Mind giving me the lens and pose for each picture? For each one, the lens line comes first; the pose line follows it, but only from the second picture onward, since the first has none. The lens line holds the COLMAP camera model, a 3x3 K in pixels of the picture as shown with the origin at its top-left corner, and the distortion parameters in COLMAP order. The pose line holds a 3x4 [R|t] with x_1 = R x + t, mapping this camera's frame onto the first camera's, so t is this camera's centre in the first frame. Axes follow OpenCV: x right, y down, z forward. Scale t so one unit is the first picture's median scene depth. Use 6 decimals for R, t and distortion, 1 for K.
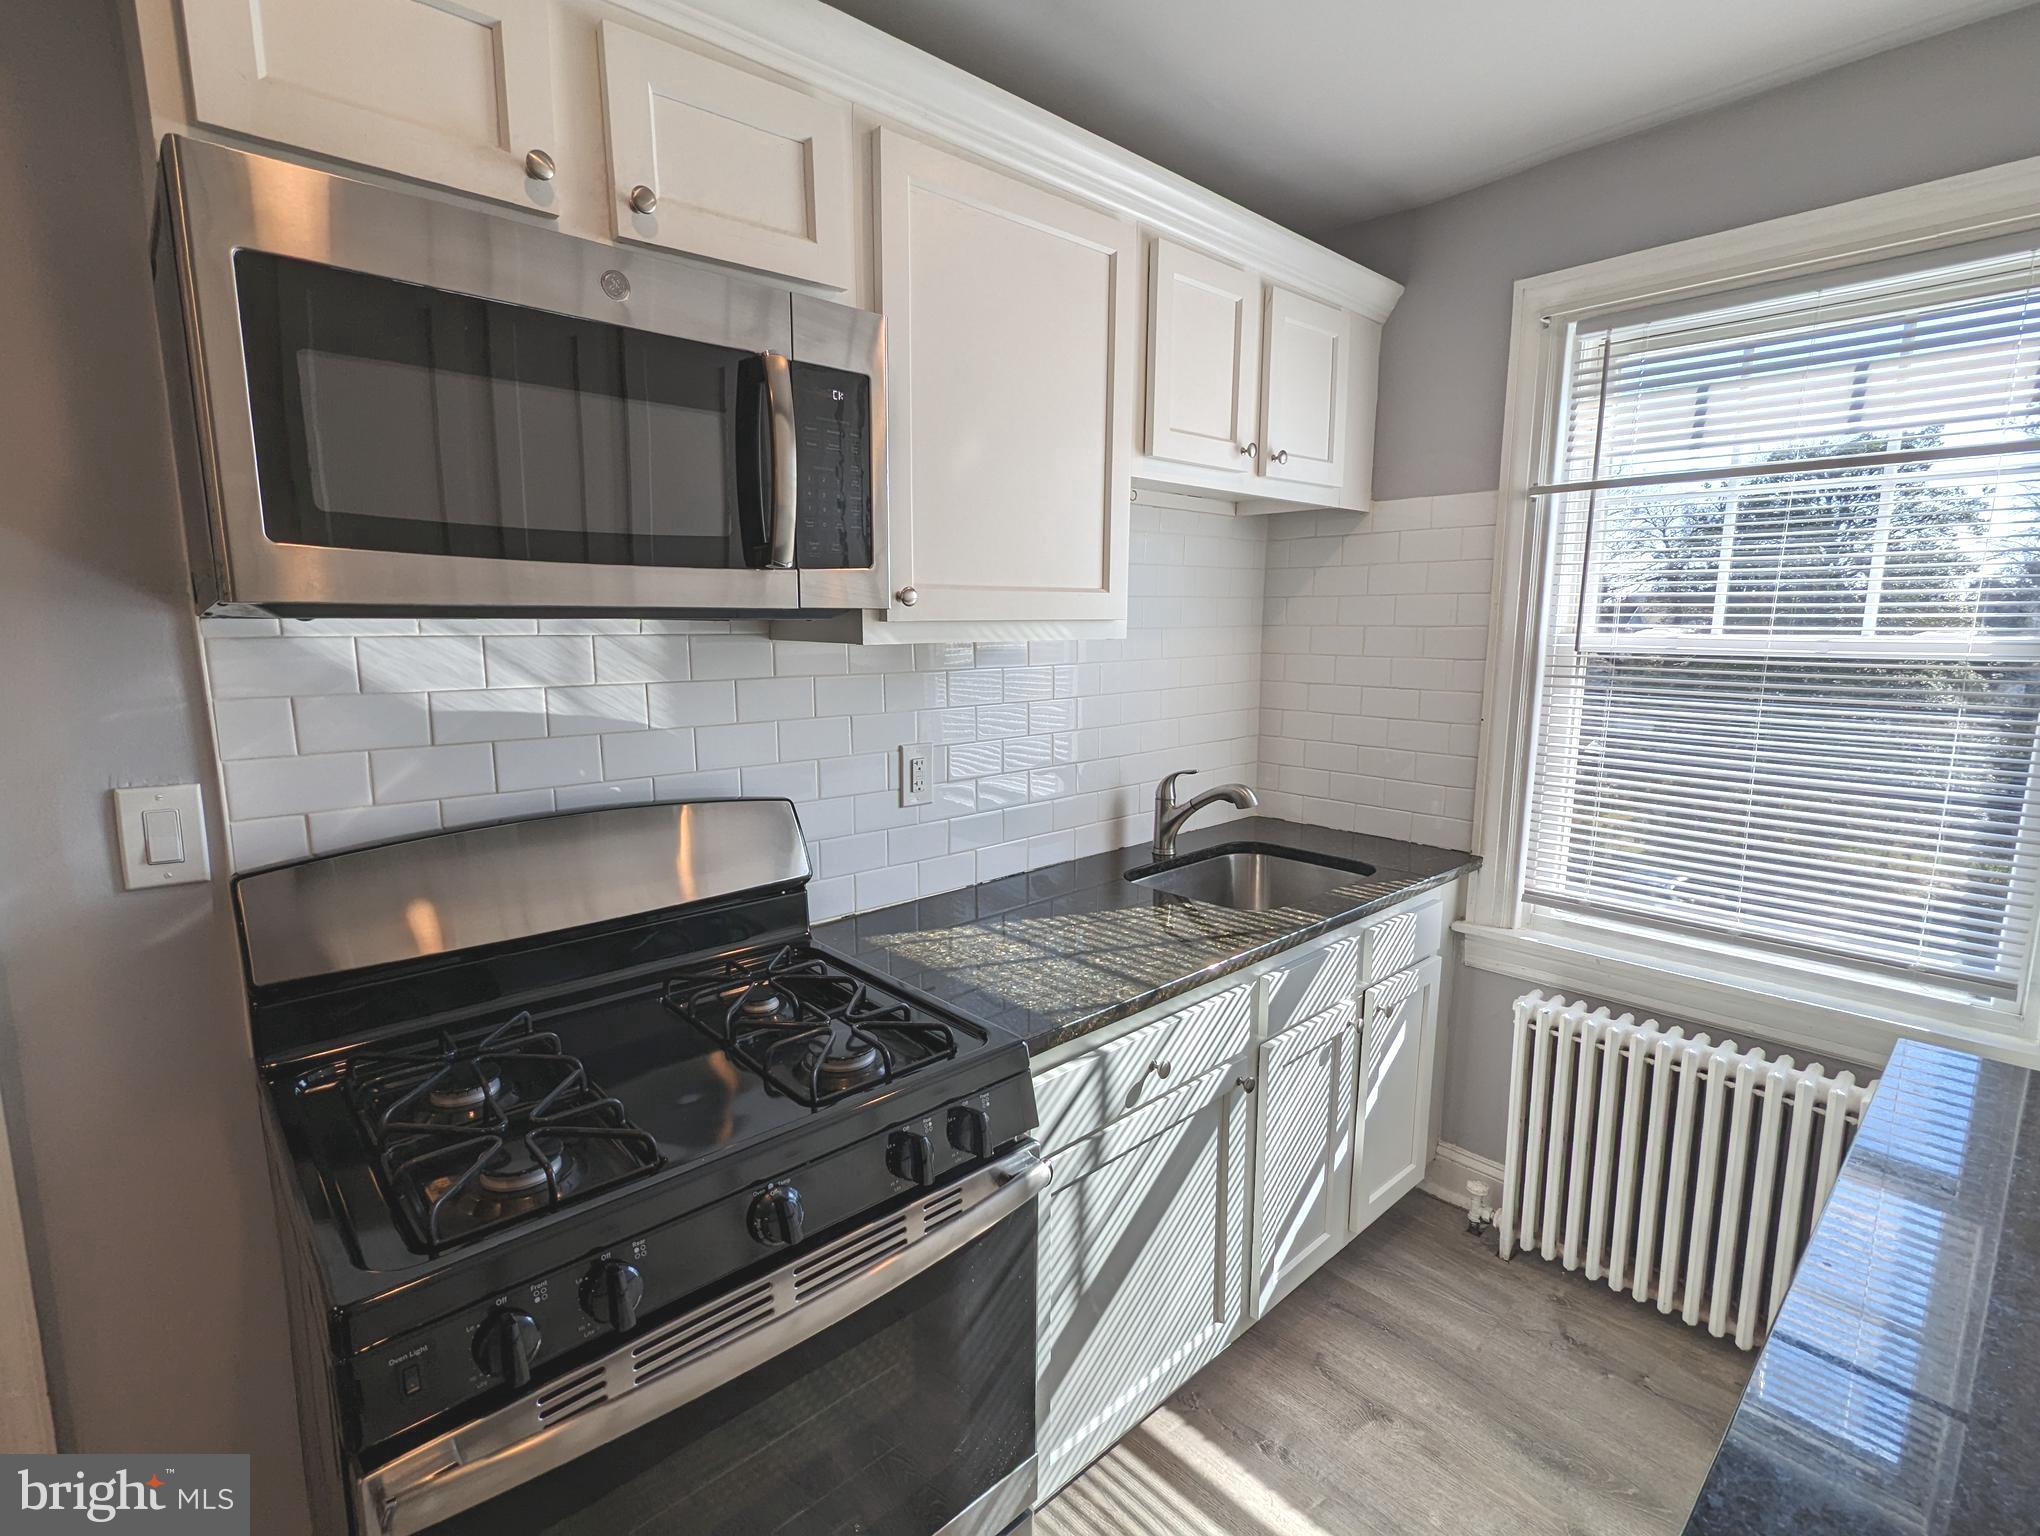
lens RADIAL K [[968.4, 0, 1014.6], [0, 968.4, 776.6], [0, 0, 1]] dist [0.001318, -0.000193]
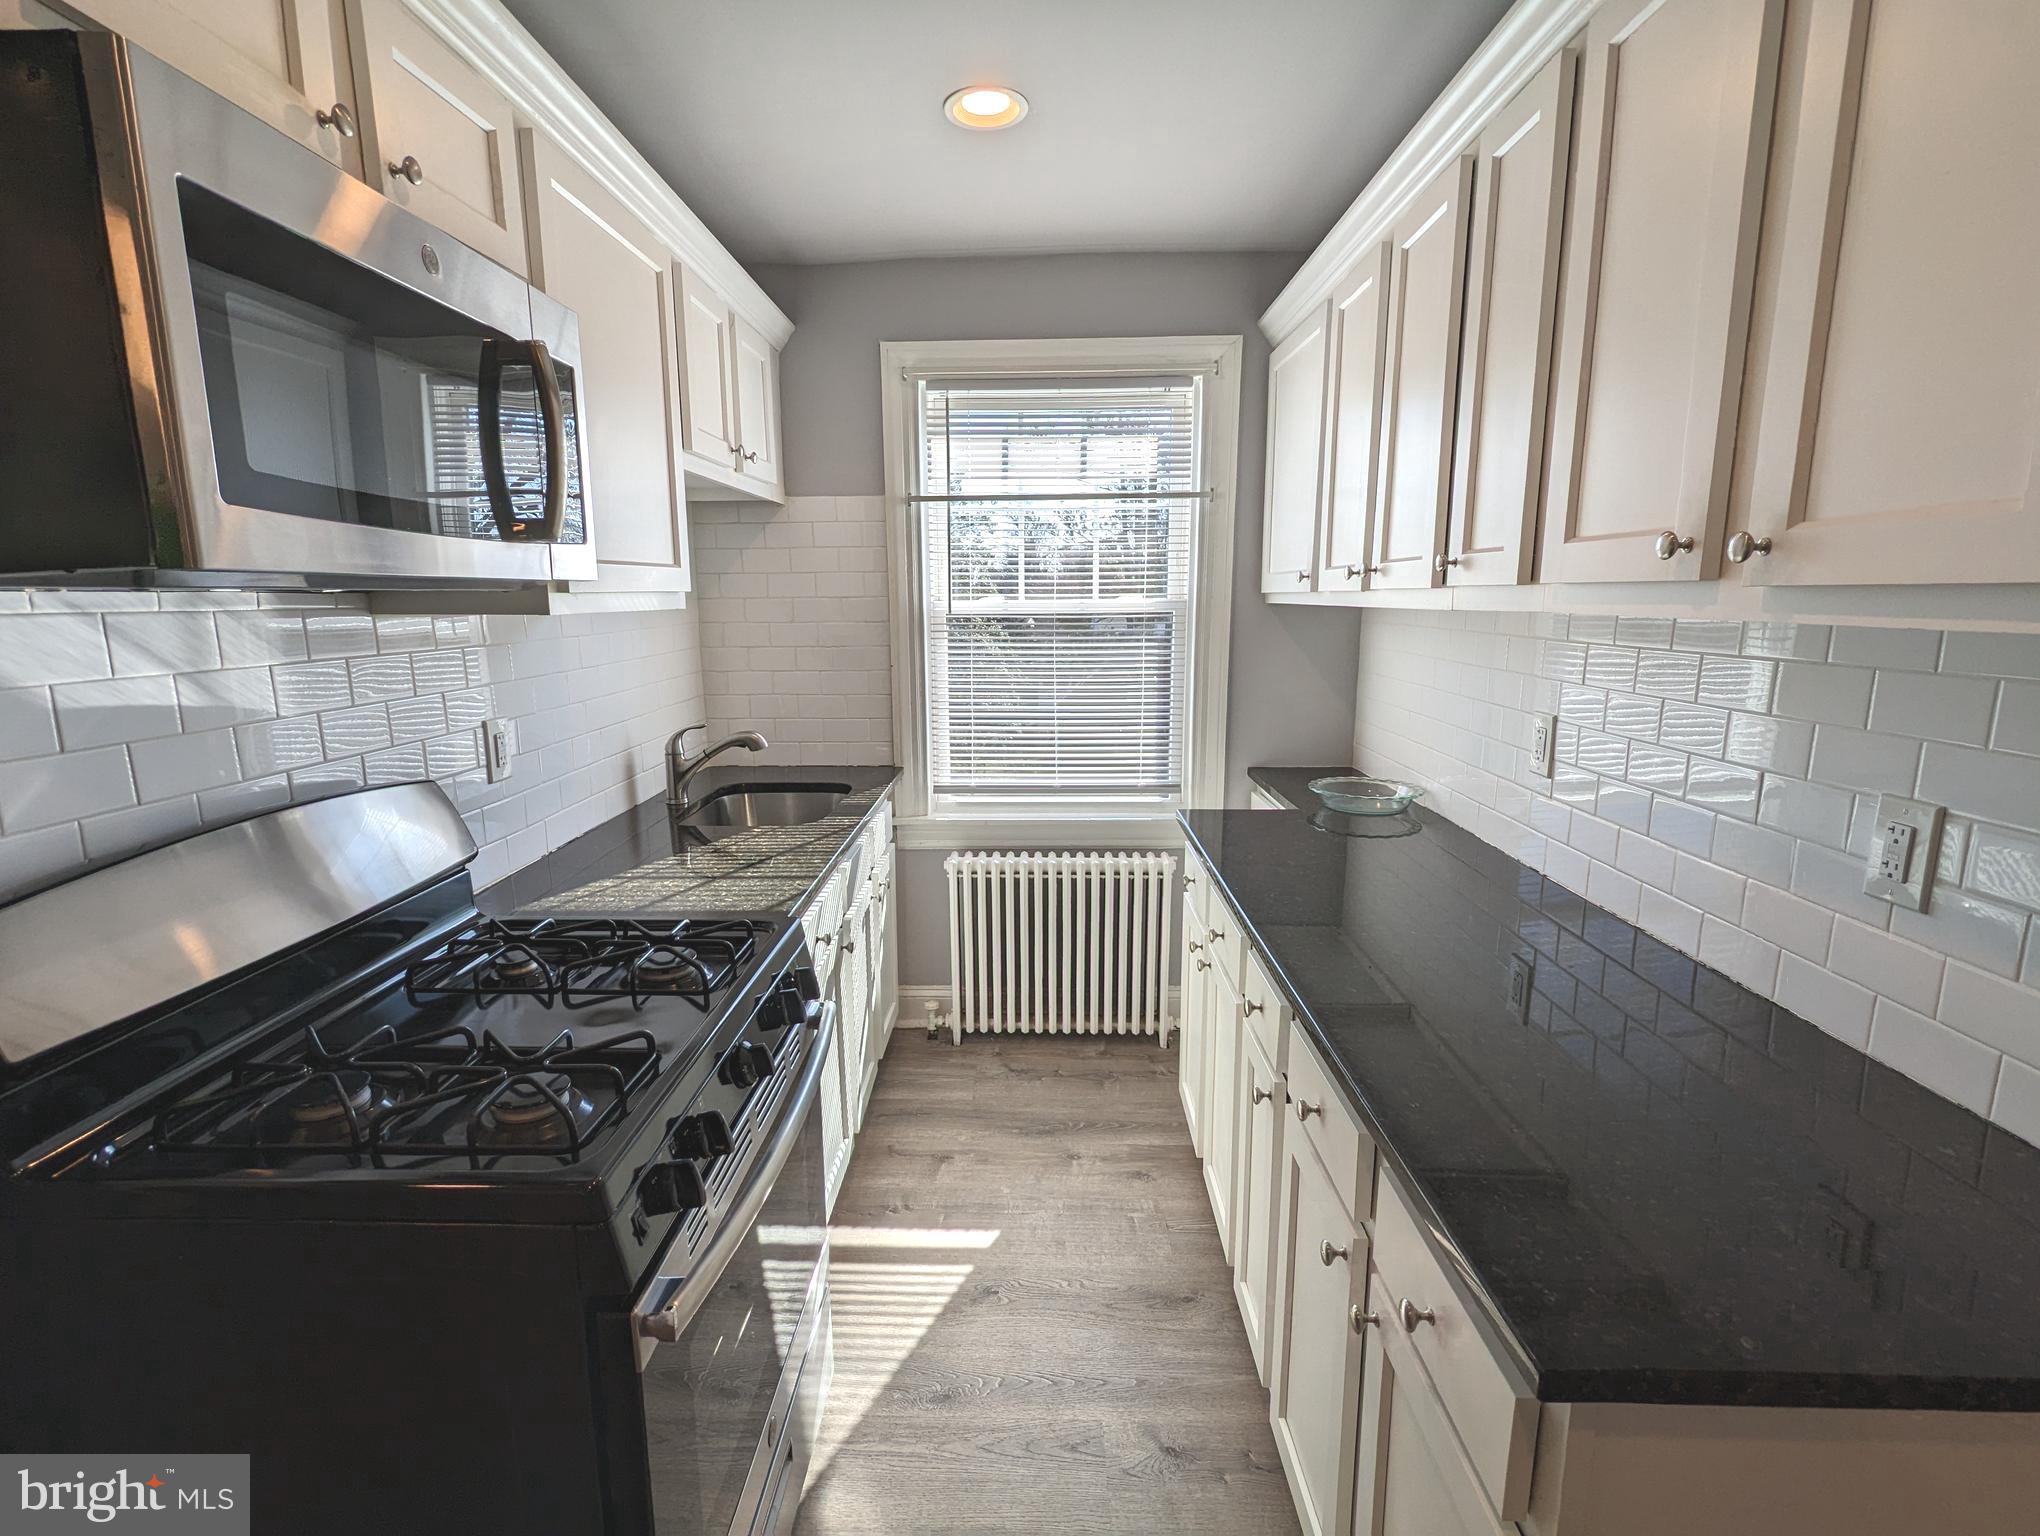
lens RADIAL K [[968.4, 0, 1015.1], [0, 968.4, 777.5], [0, 0, 1]] dist [0.001318, -0.000193]
pose [[0.691453, -0.140736, 0.708581, -0.434129], [0.124410, 0.989384, 0.075105, 0.017381], [-0.711629, 0.036223, 0.701621, -0.073487]]
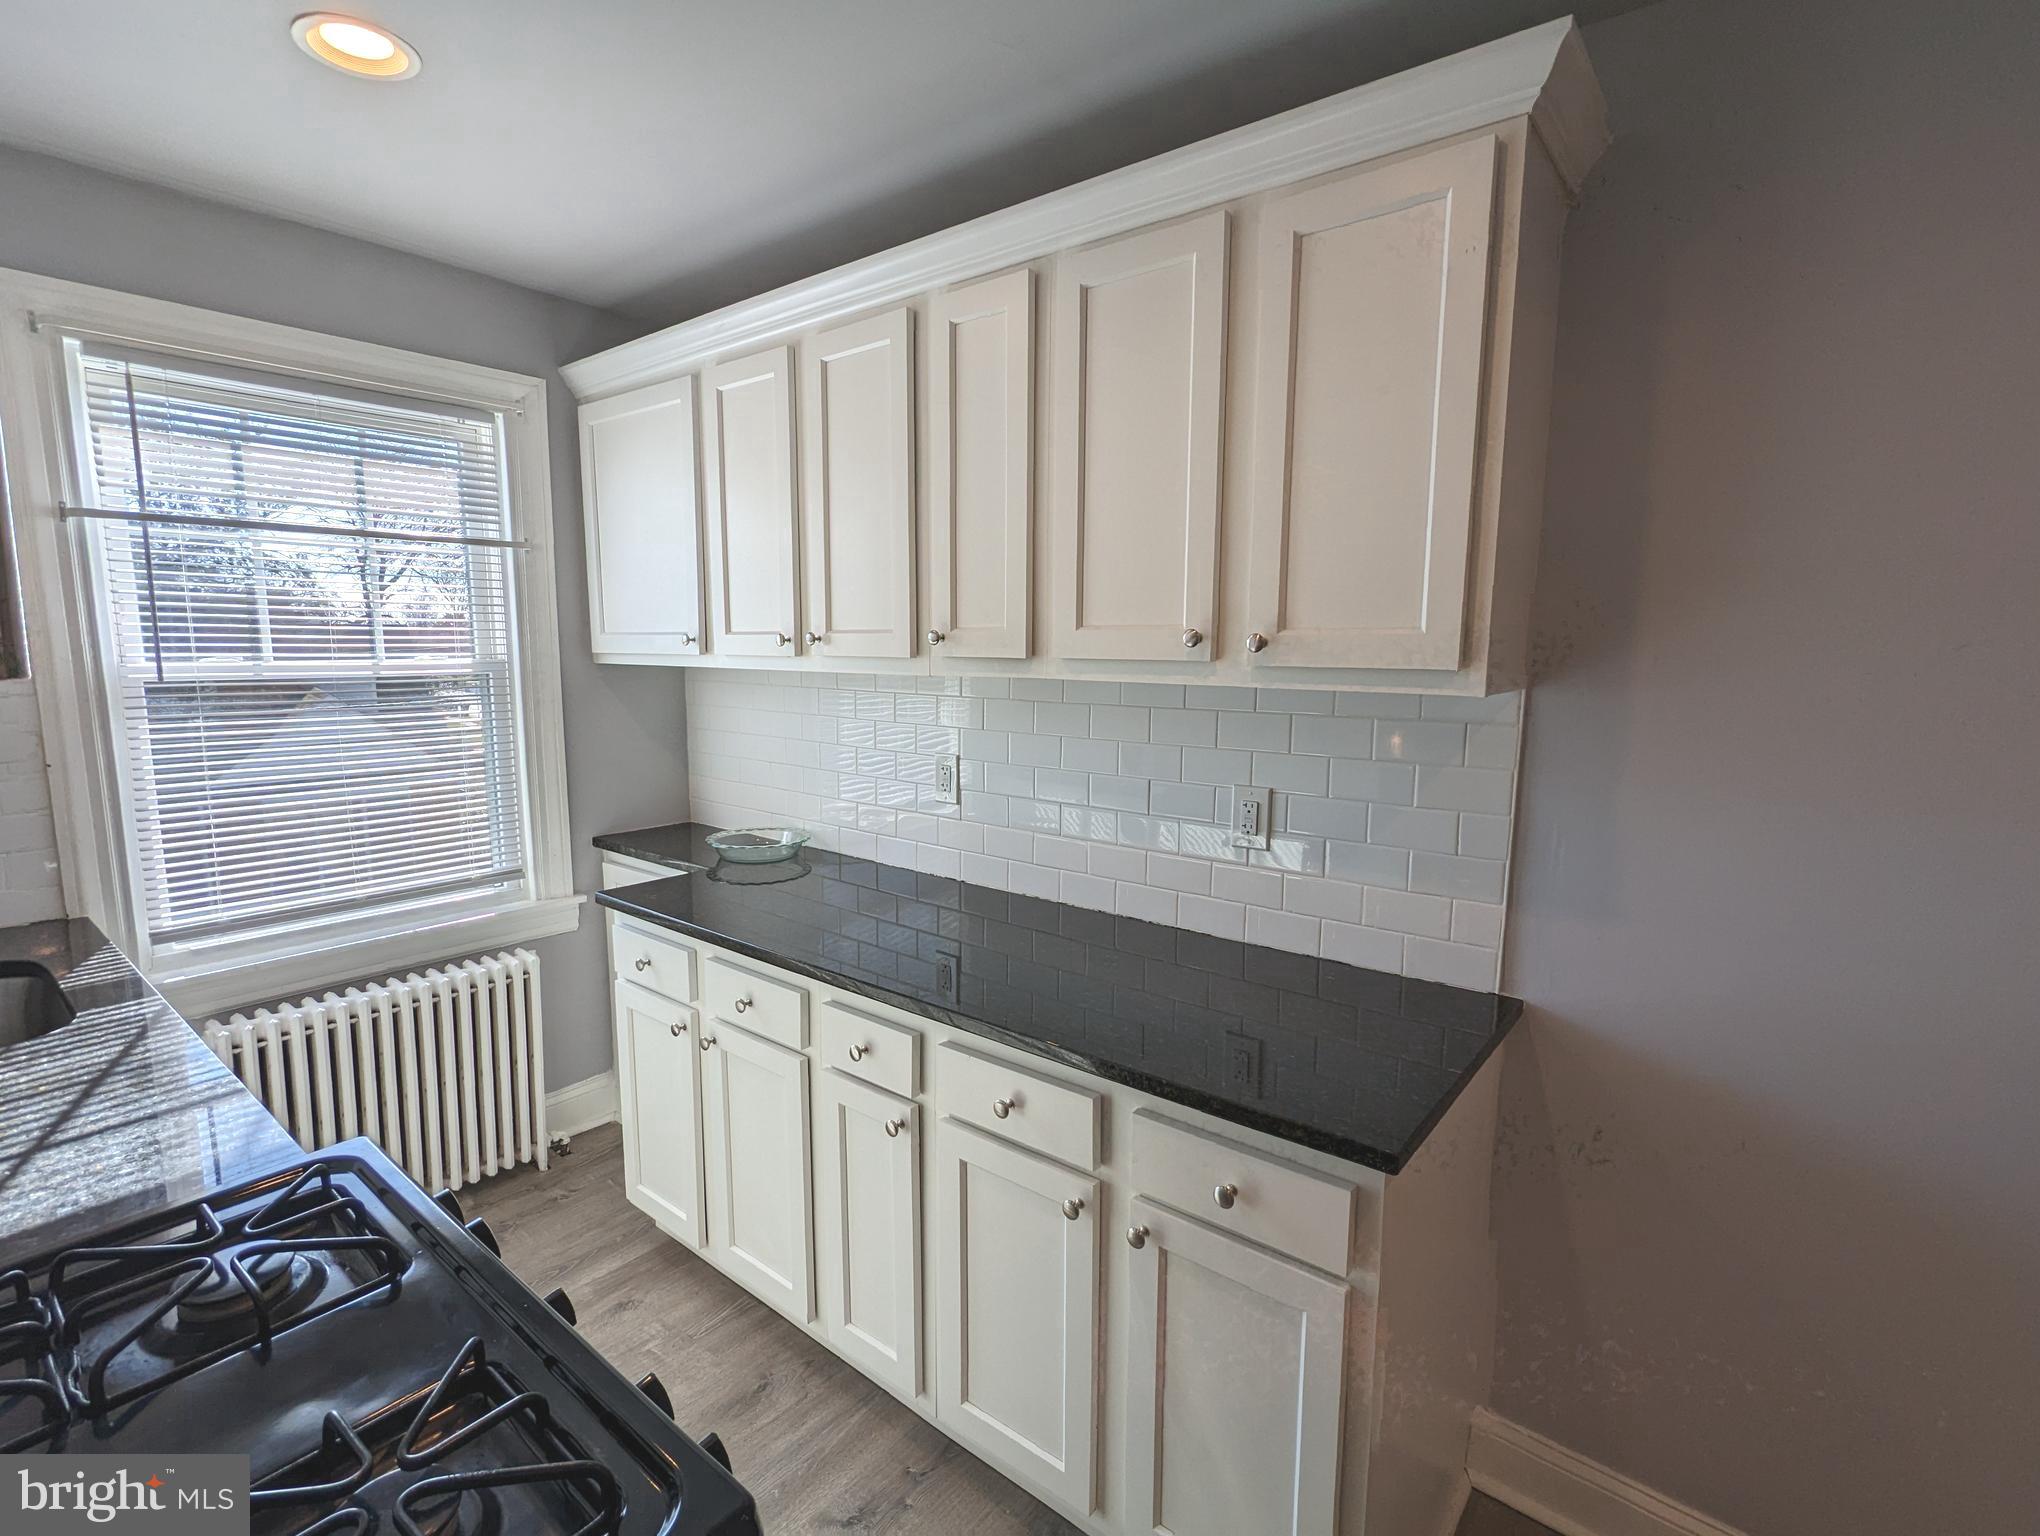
lens RADIAL K [[968.4, 0, 1009.7], [0, 968.4, 778.1], [0, 0, 1]] dist [0.001318, -0.000193]
pose [[-0.151249, -0.140767, 0.978421, -0.577834], [0.153647, 0.974430, 0.163945, -0.065631], [-0.976482, 0.175128, -0.125753, 0.309725]]
